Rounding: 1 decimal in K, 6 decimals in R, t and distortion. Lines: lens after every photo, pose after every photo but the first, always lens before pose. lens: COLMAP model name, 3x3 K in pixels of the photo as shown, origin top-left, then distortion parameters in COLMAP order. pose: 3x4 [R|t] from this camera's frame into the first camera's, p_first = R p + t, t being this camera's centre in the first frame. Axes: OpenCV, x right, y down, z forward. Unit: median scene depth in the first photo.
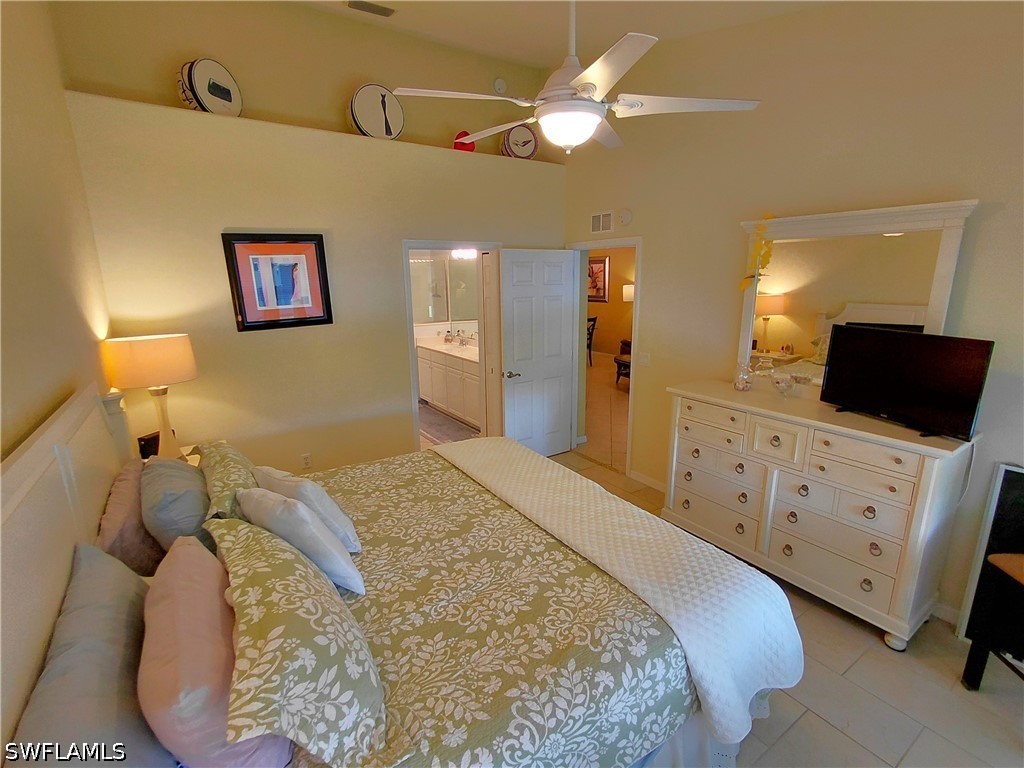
lens RADIAL K [[477.2, 0, 507.5], [0, 477.2, 383.9], [0, 0, 1]] dist [-0.003864, 0.000259]
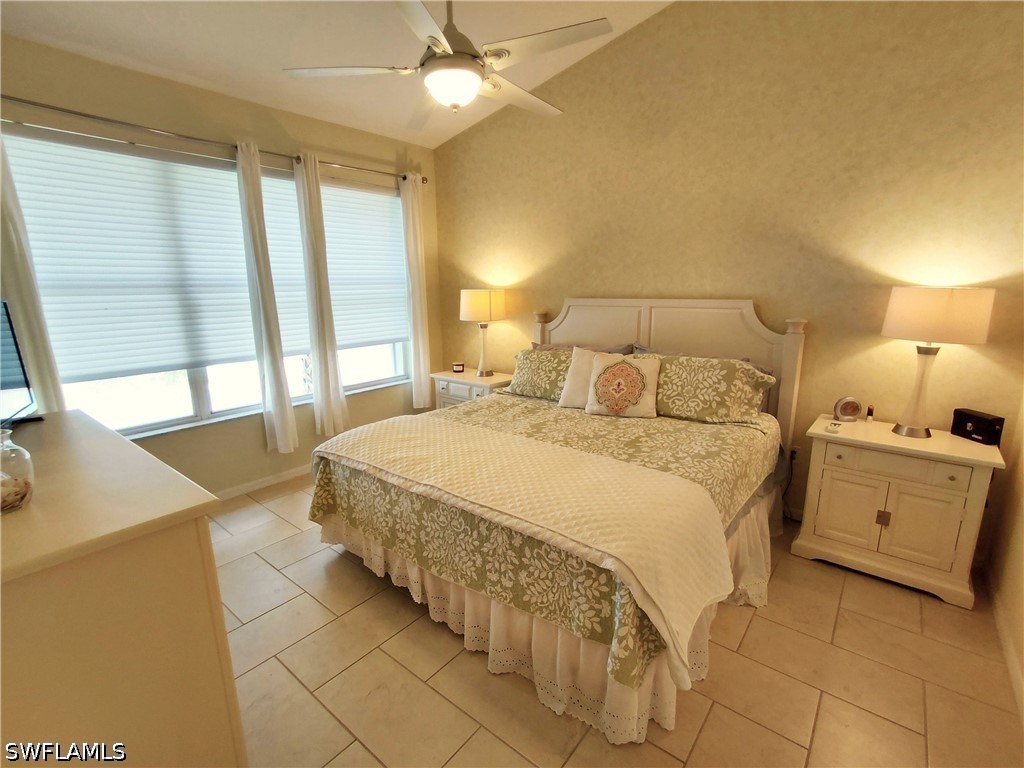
lens RADIAL K [[477.2, 0, 510.7], [0, 477.2, 388.8], [0, 0, 1]] dist [-0.003864, 0.000259]
pose [[-0.952023, 0.092311, -0.291773, 0.294344], [-0.040627, 0.906859, 0.419470, -0.285519], [0.303319, 0.411199, -0.859600, 1.725007]]
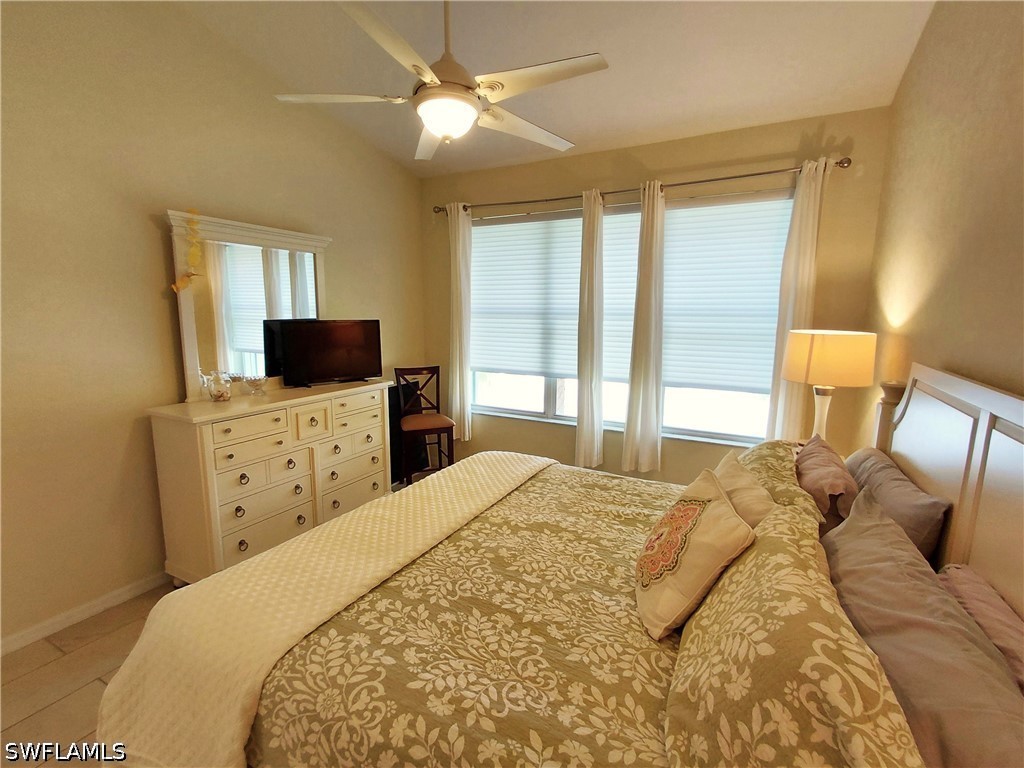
lens RADIAL K [[477.2, 0, 505.1], [0, 477.2, 386.5], [0, 0, 1]] dist [-0.003864, 0.000259]
pose [[-0.476934, -0.131329, 0.869072, -0.689550], [0.197257, 0.947559, 0.251441, -0.168843], [-0.856518, 0.291351, -0.426017, 1.147628]]
